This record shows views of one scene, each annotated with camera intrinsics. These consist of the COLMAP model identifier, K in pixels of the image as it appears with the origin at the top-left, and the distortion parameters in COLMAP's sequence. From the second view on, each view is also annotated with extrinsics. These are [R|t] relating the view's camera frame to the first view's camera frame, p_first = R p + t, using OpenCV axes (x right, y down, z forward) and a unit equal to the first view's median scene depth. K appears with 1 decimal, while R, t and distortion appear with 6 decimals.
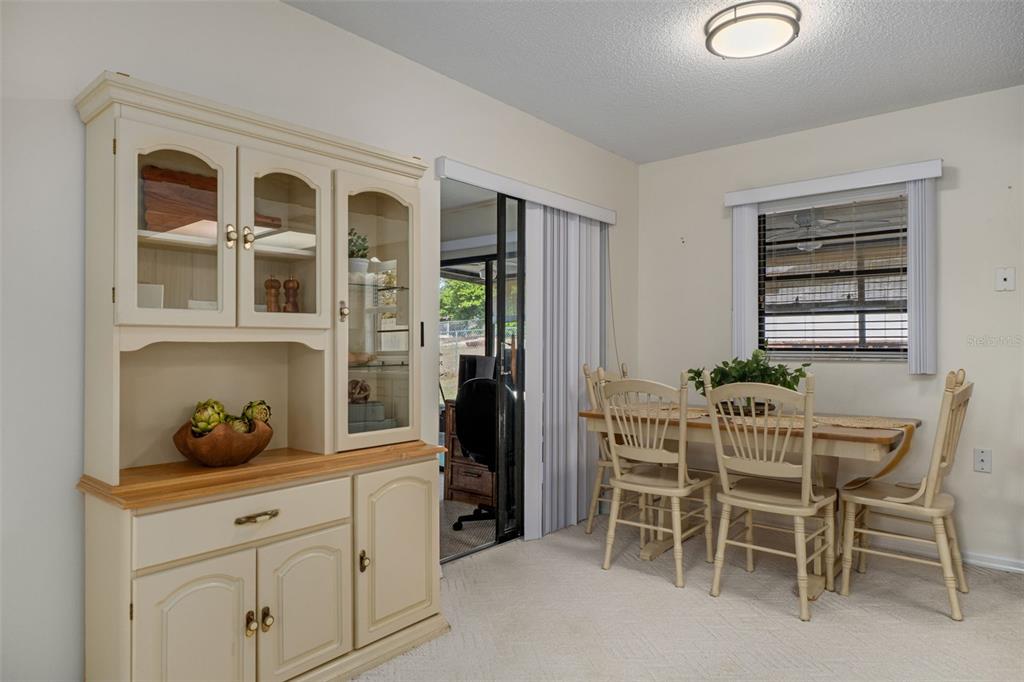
lens RADIAL K [[656.0, 0, 512.9], [0, 656.0, 341.1], [0, 0, 1]] dist [-0.001217, 0.001469]
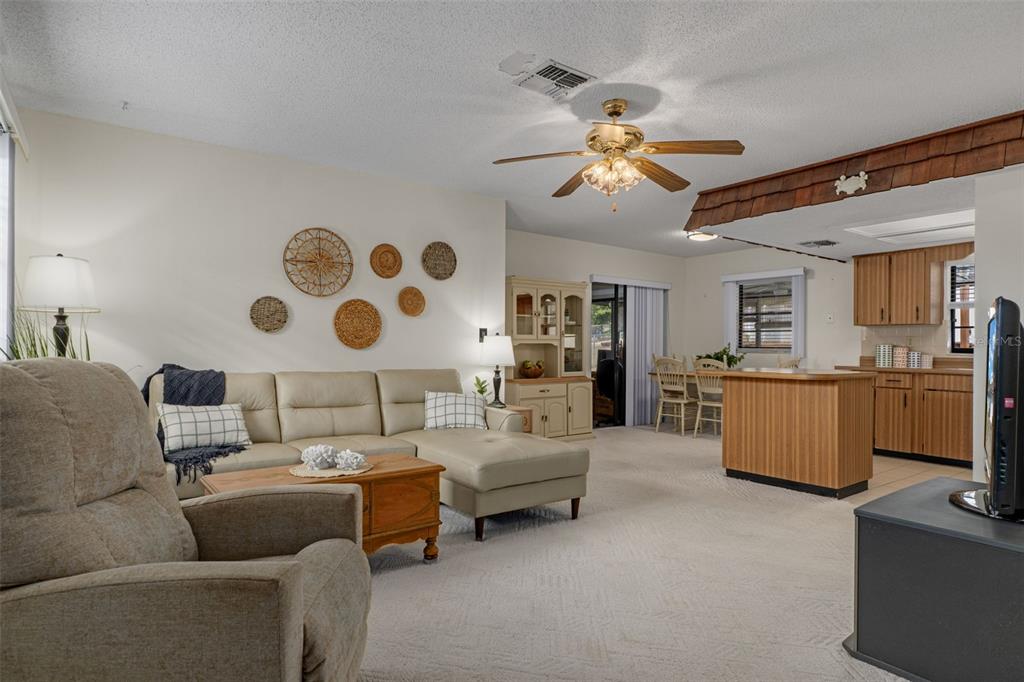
lens RADIAL K [[572.2, 0, 507.0], [0, 572.2, 345.8], [0, 0, 1]] dist [-0.003214, 0.000867]
pose [[0.973020, 0.004814, -0.230672, 0.092940], [-0.003082, 0.999964, 0.007870, -0.006368], [0.230702, -0.006946, 0.973000, -1.372653]]
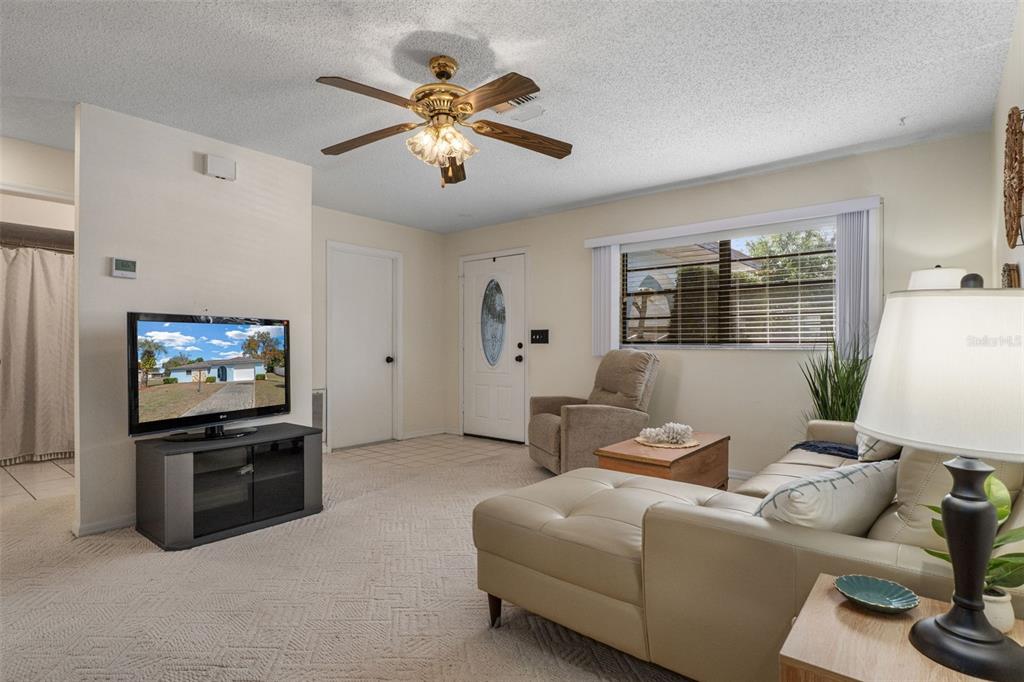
lens RADIAL K [[532.1, 0, 516.2], [0, 532.1, 342.6], [0, 0, 1]] dist [0.002270, 0.000561]
pose [[-0.999946, 0.002398, -0.010083, -0.056153], [0.002525, 0.999918, -0.012527, 0.006753], [0.010052, -0.012552, -0.999871, 0.439497]]
